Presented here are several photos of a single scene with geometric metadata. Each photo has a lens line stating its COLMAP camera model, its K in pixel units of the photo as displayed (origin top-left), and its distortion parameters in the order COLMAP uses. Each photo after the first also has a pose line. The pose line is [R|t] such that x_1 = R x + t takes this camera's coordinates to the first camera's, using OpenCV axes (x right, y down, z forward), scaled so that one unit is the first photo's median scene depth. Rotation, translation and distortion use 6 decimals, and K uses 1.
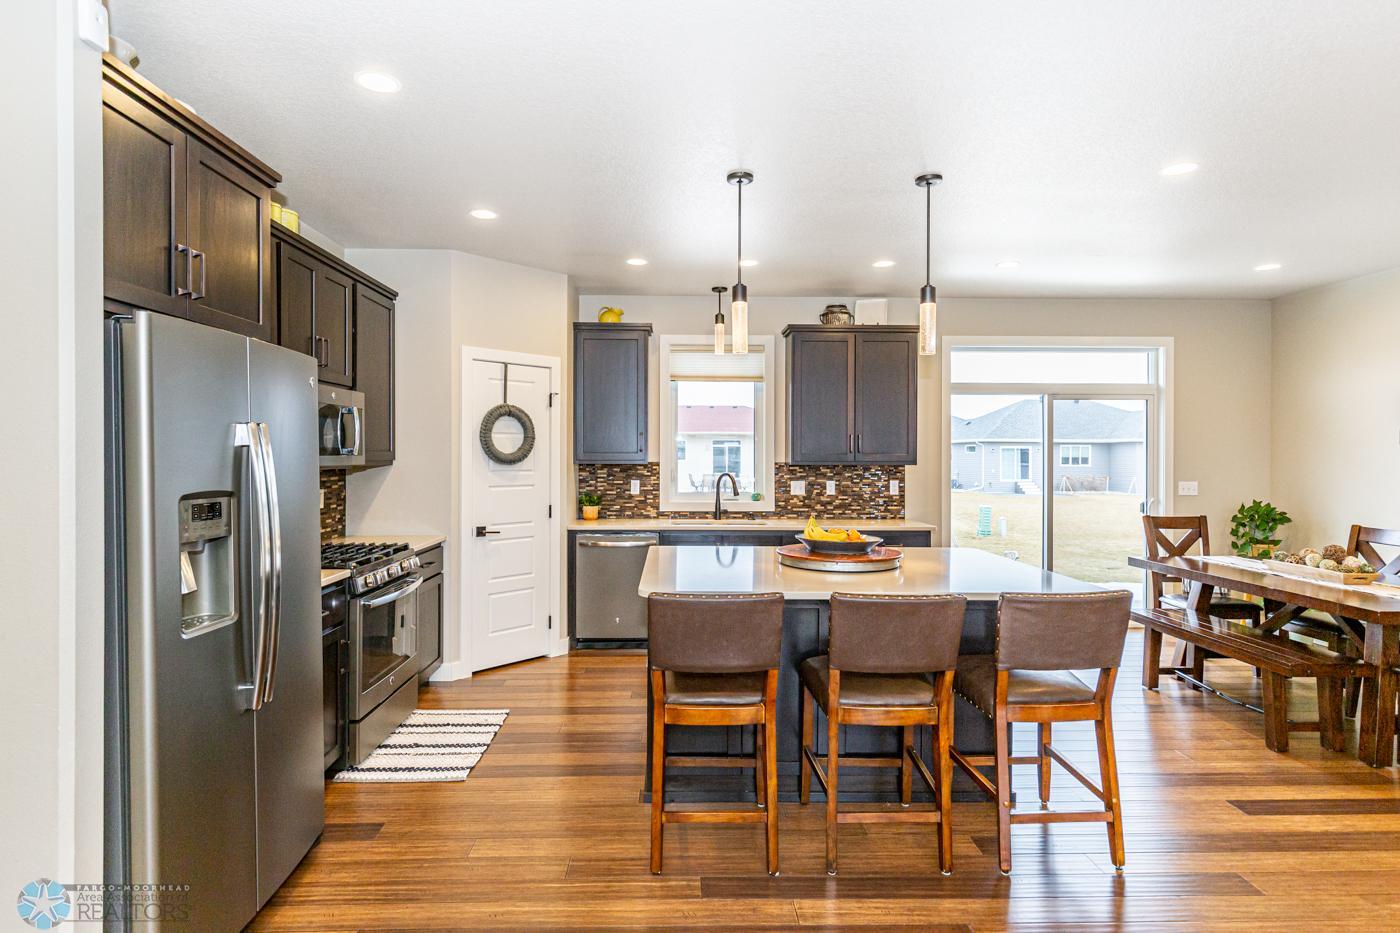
lens RADIAL K [[676.6, 0, 714.4], [0, 676.6, 453.7], [0, 0, 1]] dist [-0.006114, -0.001264]
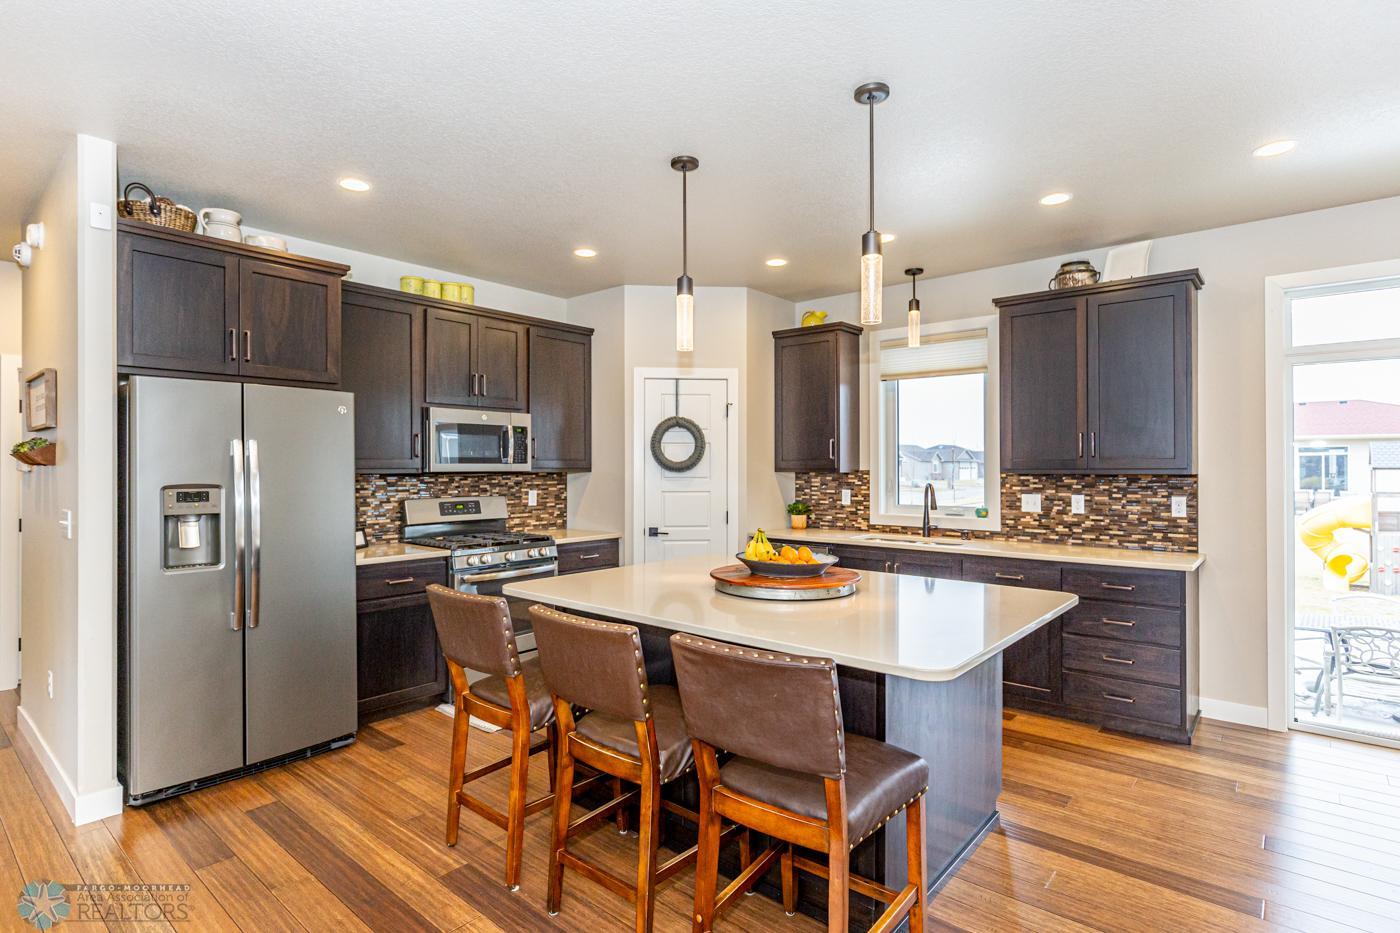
lens RADIAL K [[676.6, 0, 715.1], [0, 676.6, 455.8], [0, 0, 1]] dist [-0.006114, -0.001264]
pose [[0.763572, -0.014579, -0.645558, 0.358220], [0.005924, 0.999861, -0.015573, 0.005913], [0.645695, 0.008066, 0.763553, 0.168110]]
